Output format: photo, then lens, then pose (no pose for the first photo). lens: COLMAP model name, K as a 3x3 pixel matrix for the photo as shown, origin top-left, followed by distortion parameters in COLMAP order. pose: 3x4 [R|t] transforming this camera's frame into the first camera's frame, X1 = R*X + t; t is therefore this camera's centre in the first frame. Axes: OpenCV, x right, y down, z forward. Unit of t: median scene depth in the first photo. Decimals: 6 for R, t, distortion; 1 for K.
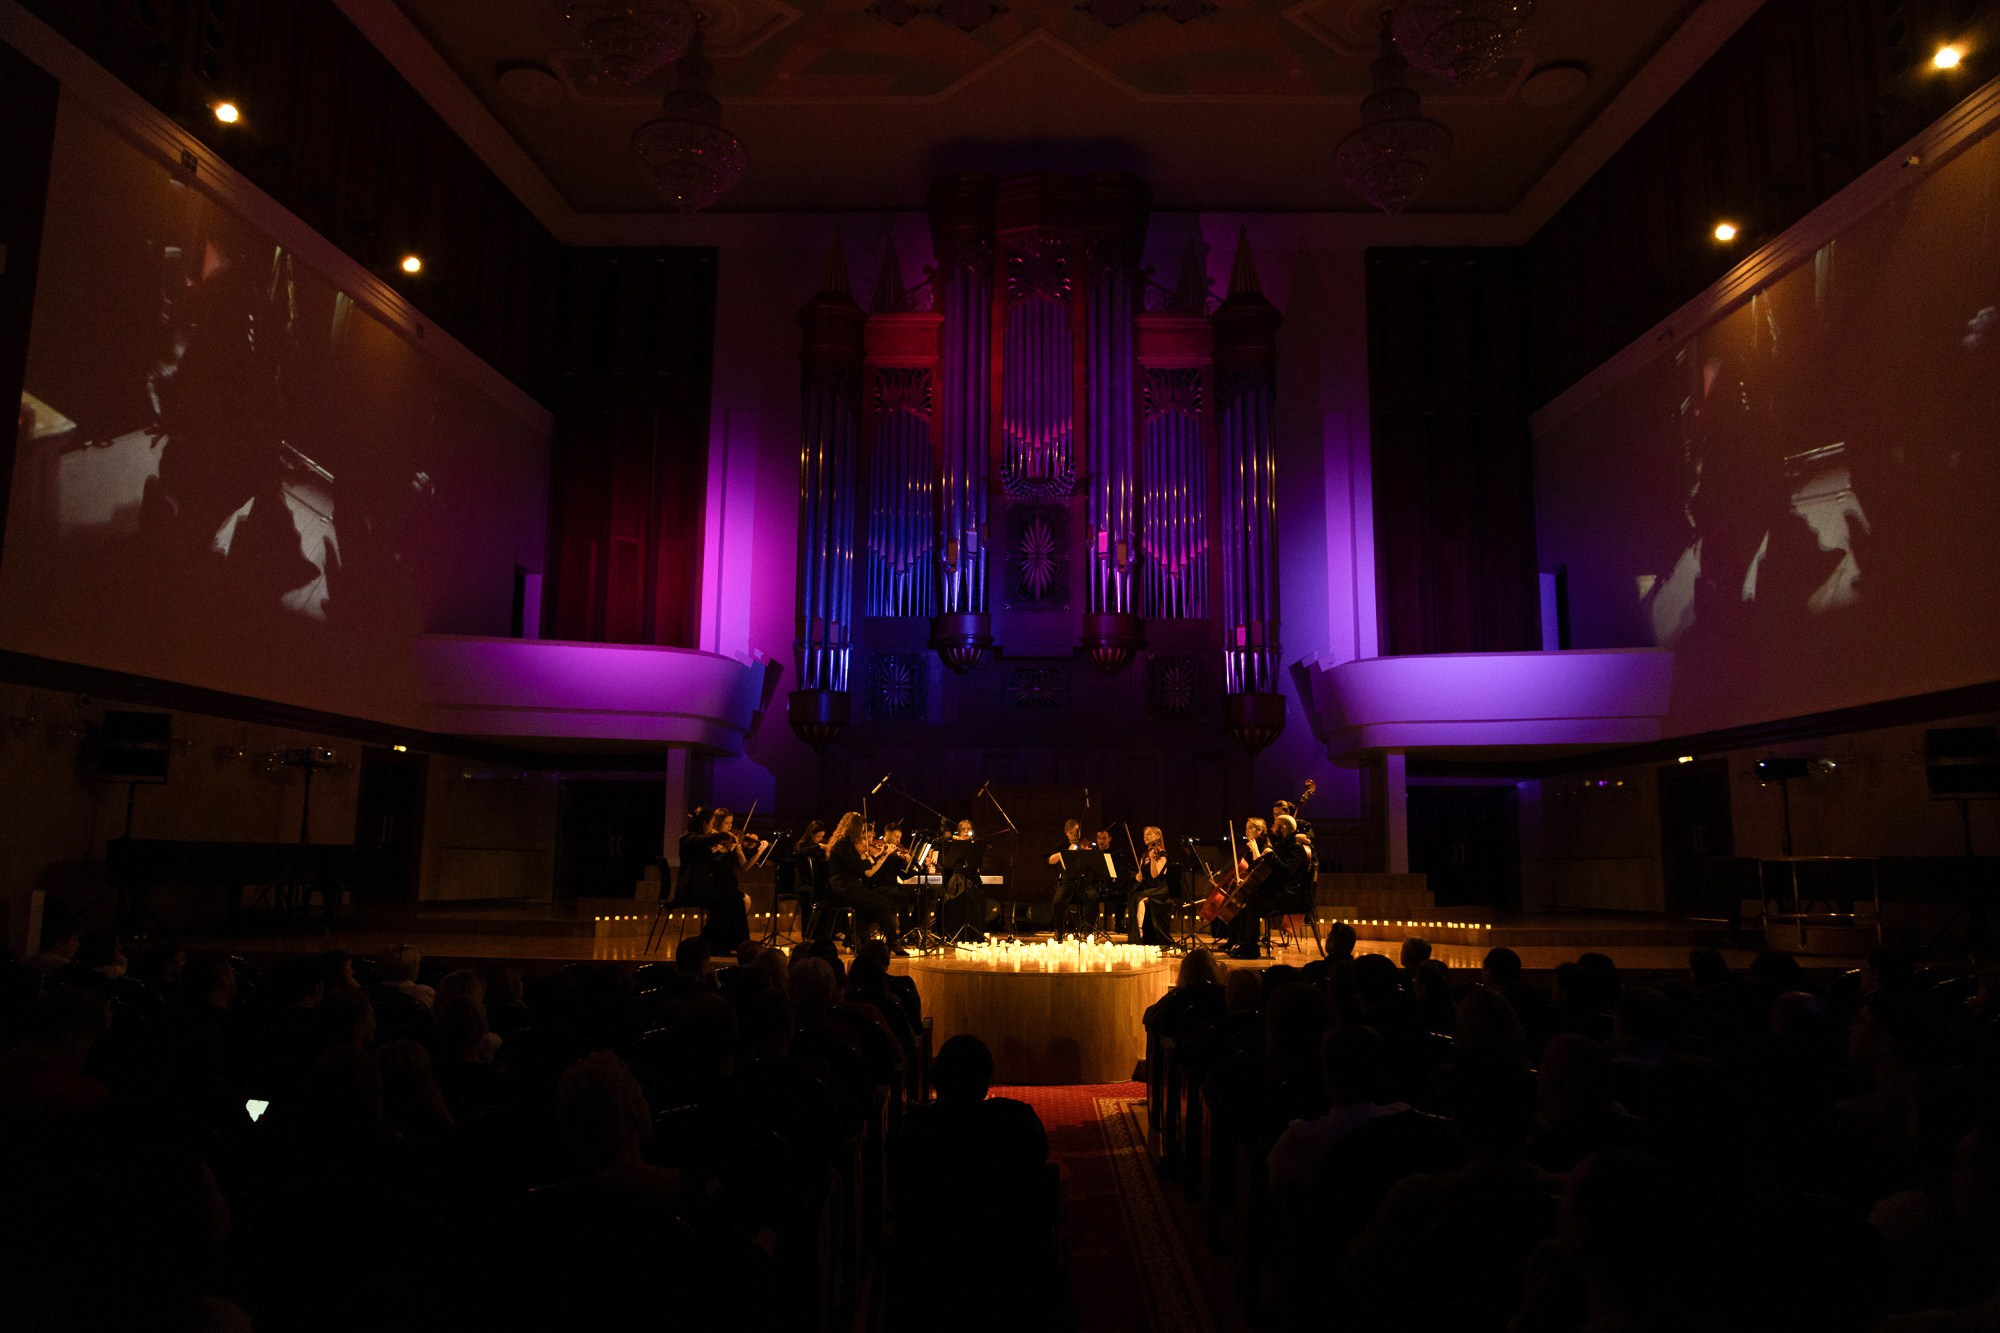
lens RADIAL K [[1288.7, 0, 1014.5], [0, 1288.7, 669.3], [0, 0, 1]] dist [-0.014851, 0.012243]
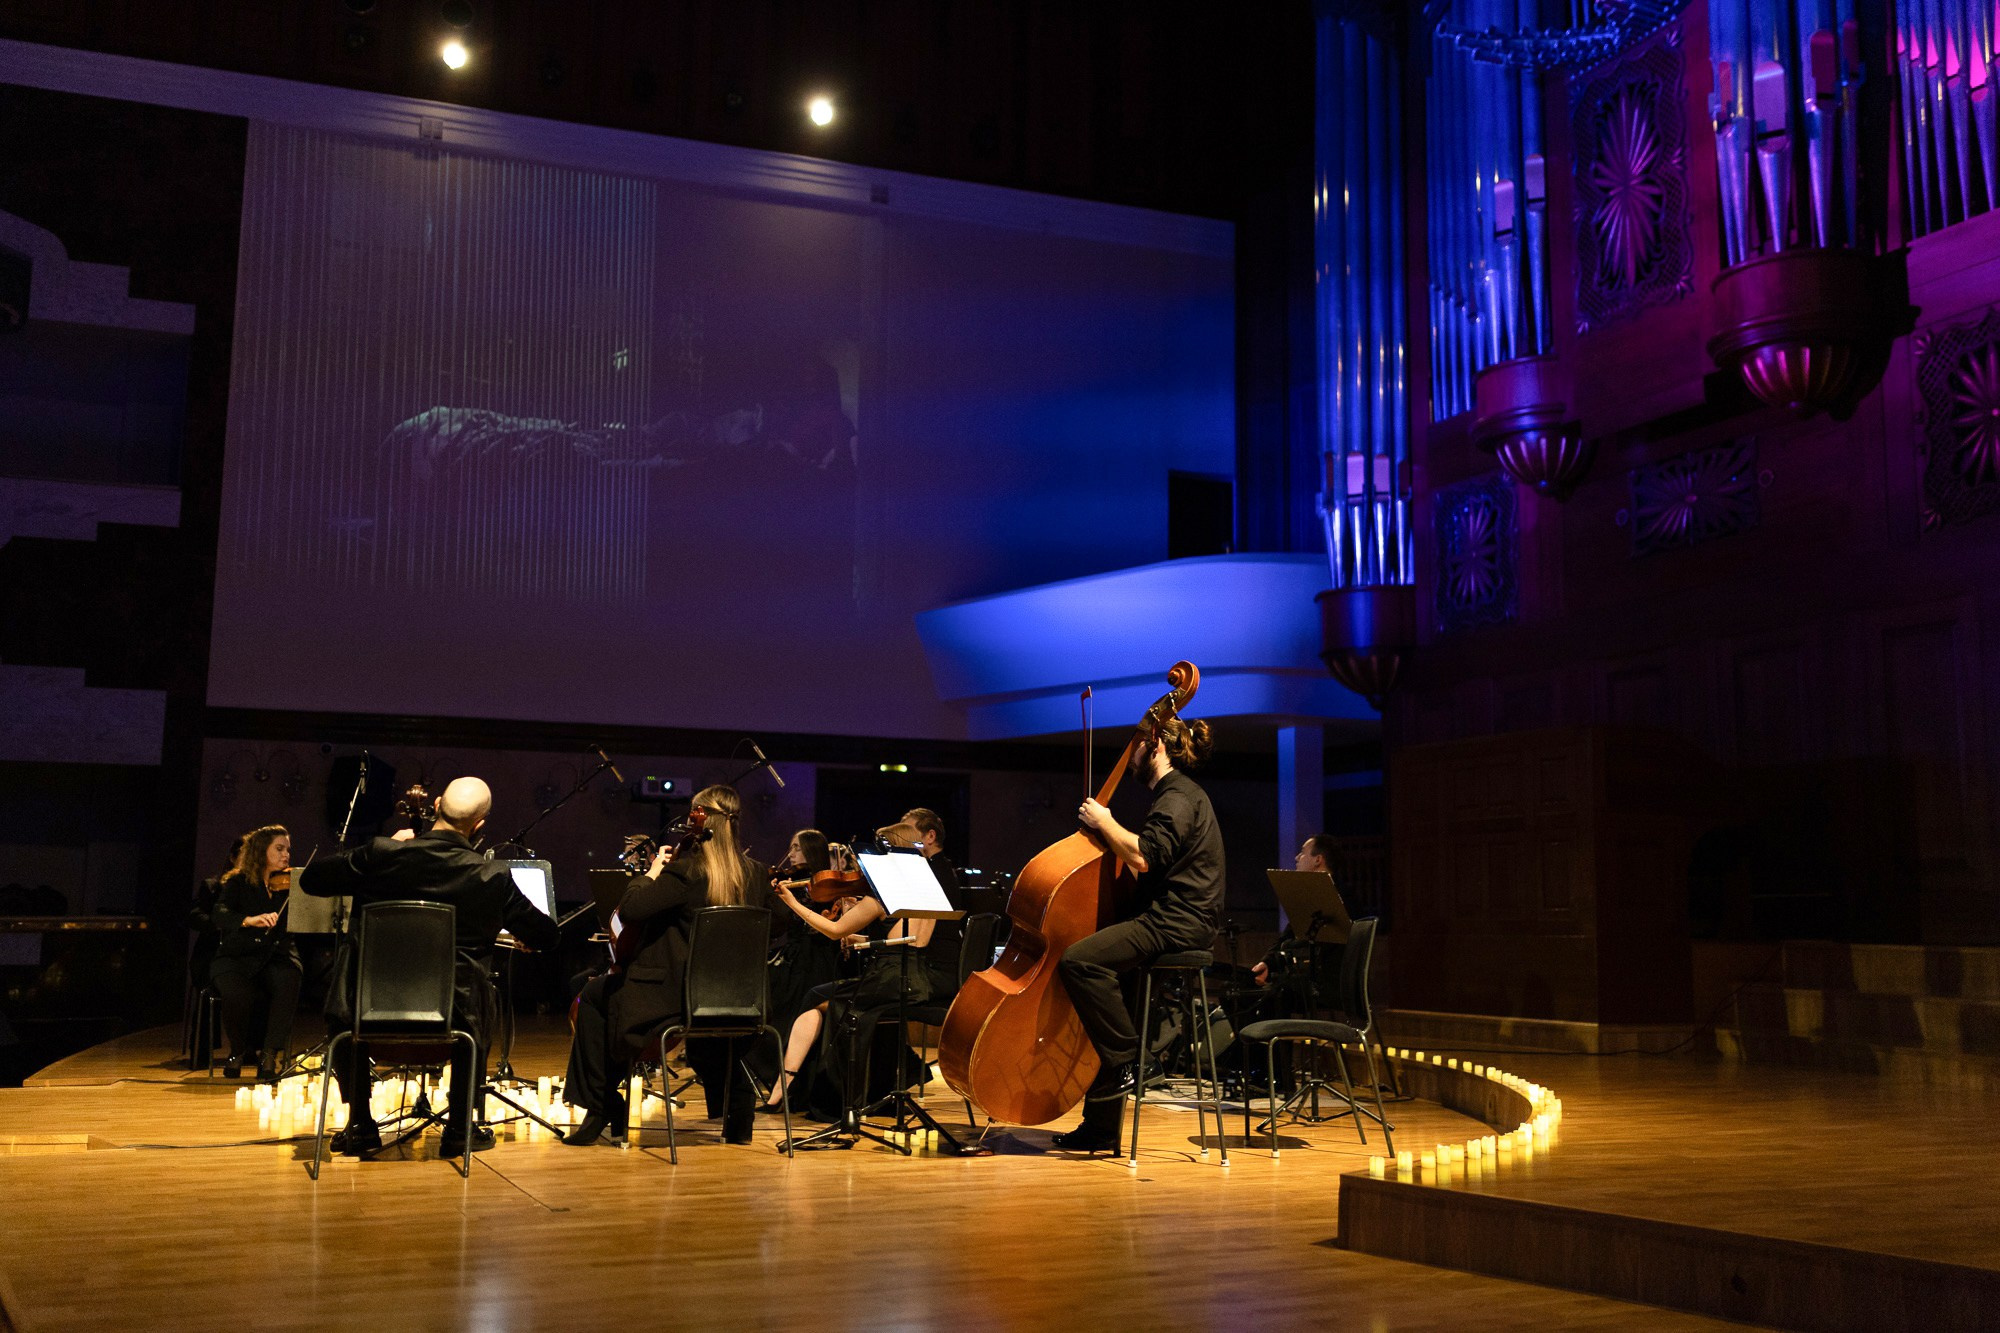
lens RADIAL K [[1875.5, 0, 1018.1], [0, 1875.5, 662.6], [0, 0, 1]] dist [-0.001279, 0.000000]
pose [[0.431272, -0.129370, -0.892899, 0.456007], [0.131228, 0.988136, -0.079785, 0.087439], [0.892627, -0.082765, 0.443133, 0.545784]]
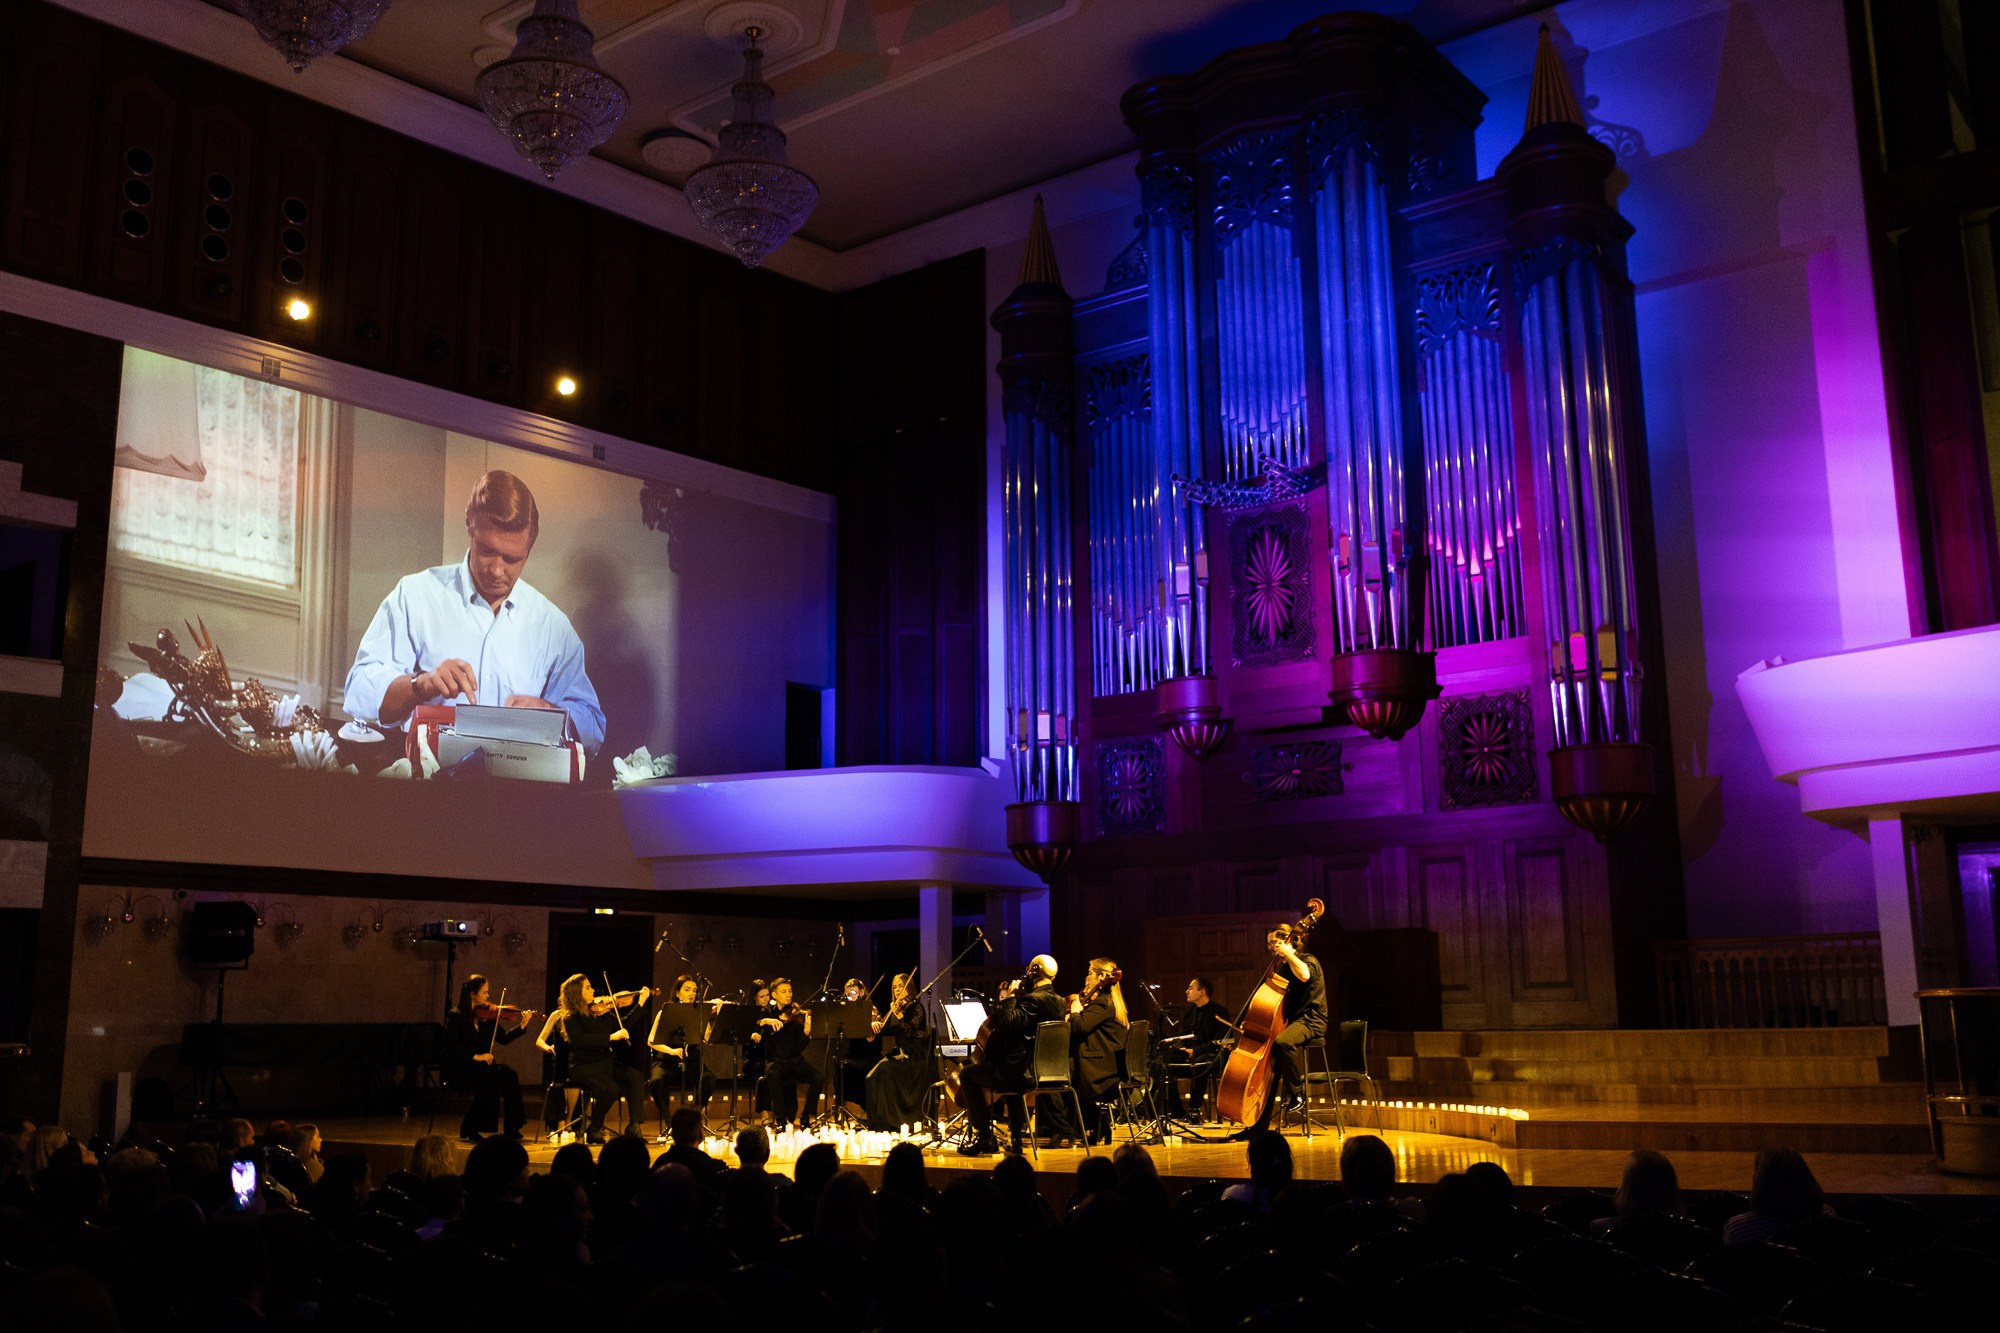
lens RADIAL K [[1875.5, 0, 1010.6], [0, 1875.5, 658.5], [0, 0, 1]] dist [-0.001279, 0.000000]
pose [[0.804354, -0.134378, -0.578754, 0.496196], [0.109660, 0.990930, -0.077672, 0.016661], [0.583942, -0.000990, 0.811794, 0.082237]]
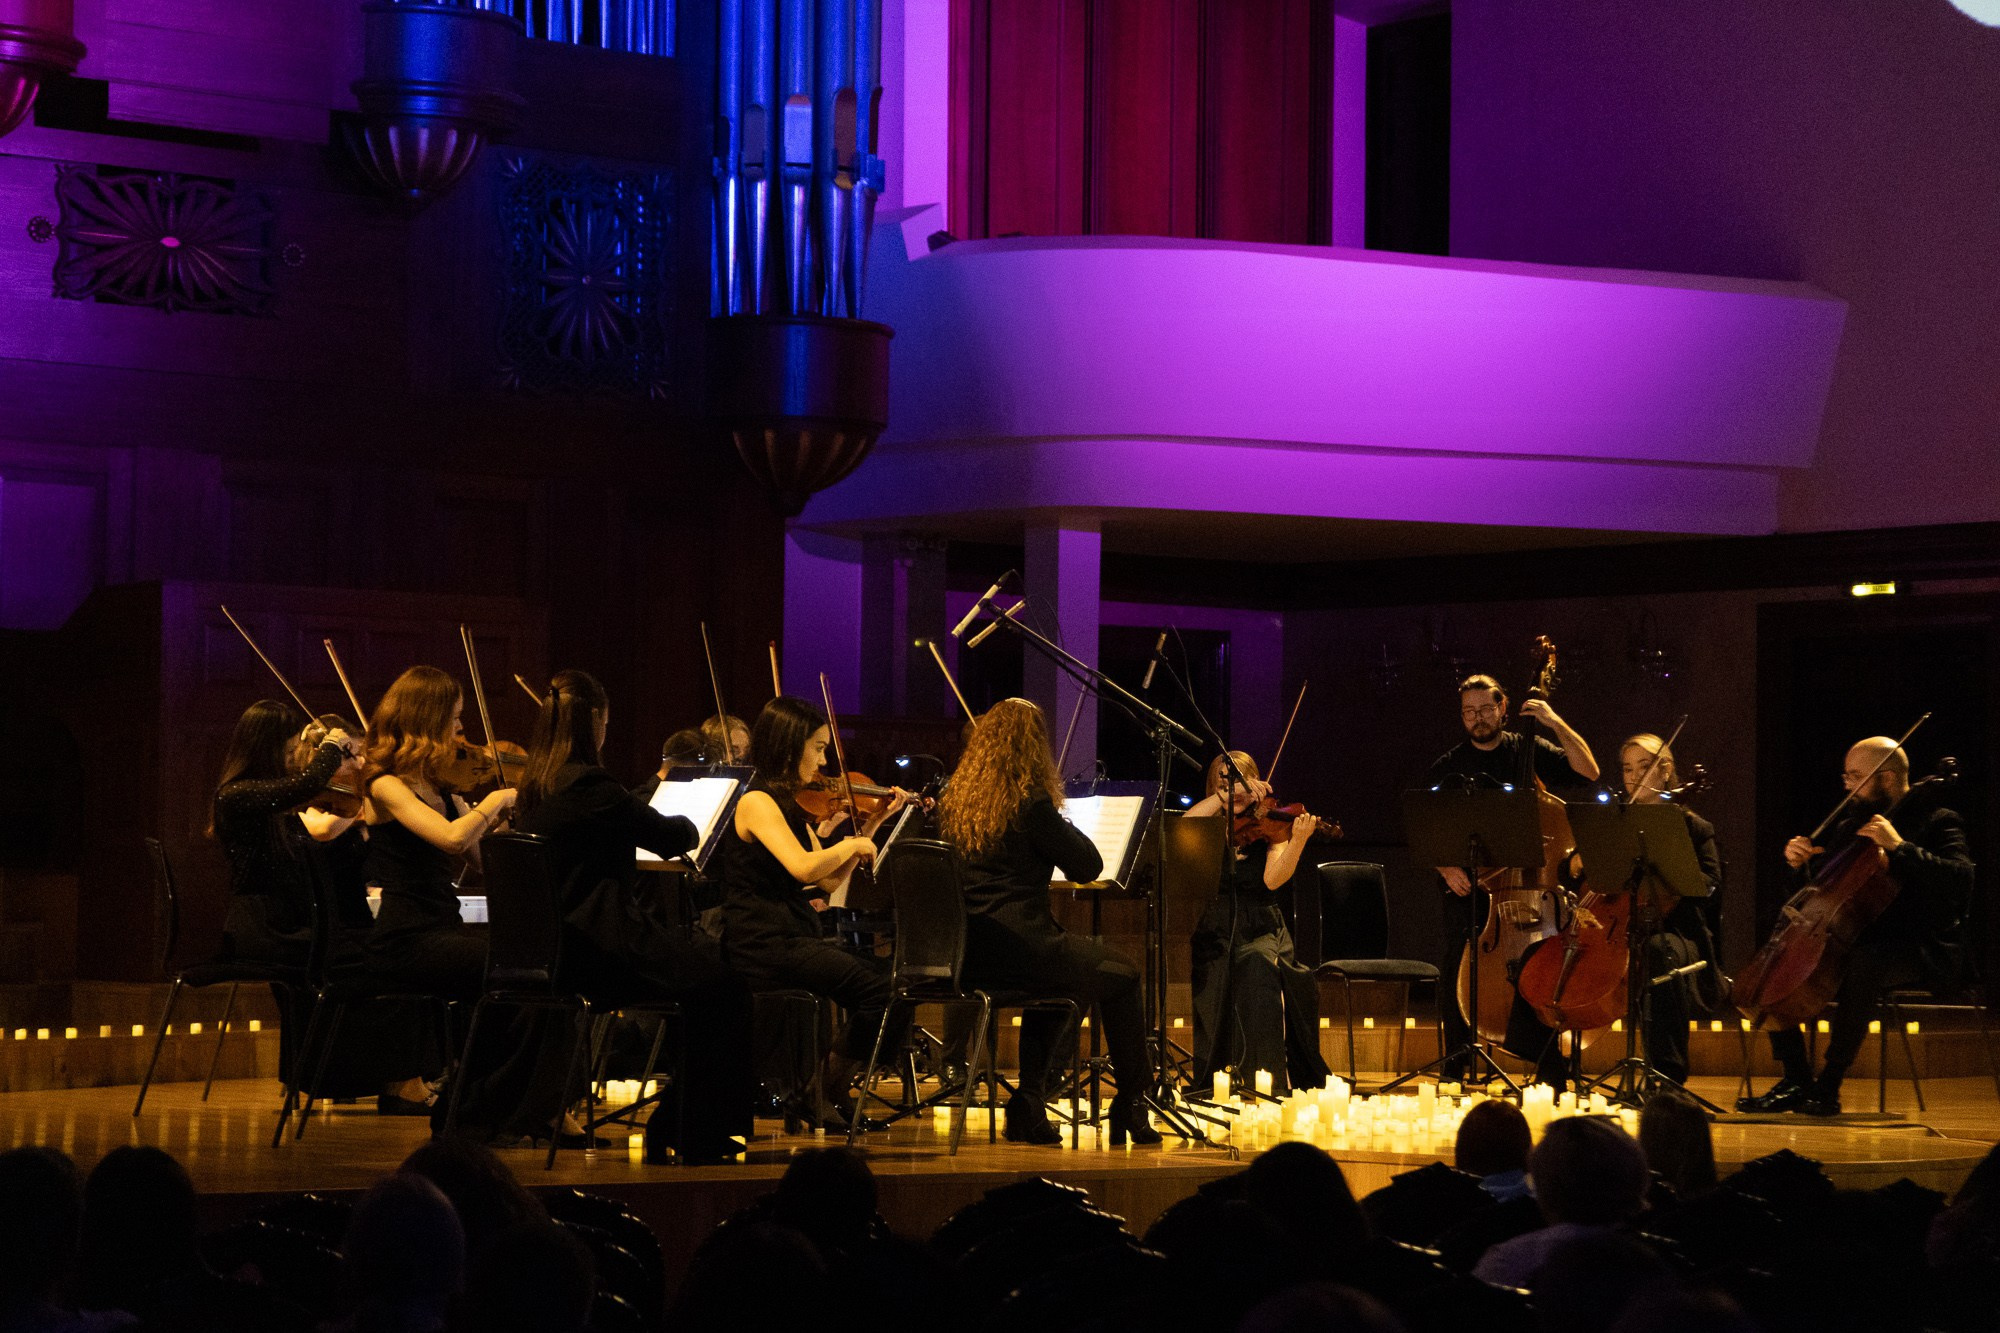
lens RADIAL K [[4716.6, 0, 1017.8], [0, 4716.6, 671.0], [0, 0, 1]] dist [0.022490, 0.000000]
pose [[0.776855, 0.028282, 0.629044, -0.495391], [-0.100602, 0.991733, 0.079653, 0.007426], [-0.621591, -0.125161, 0.773279, 0.067802]]
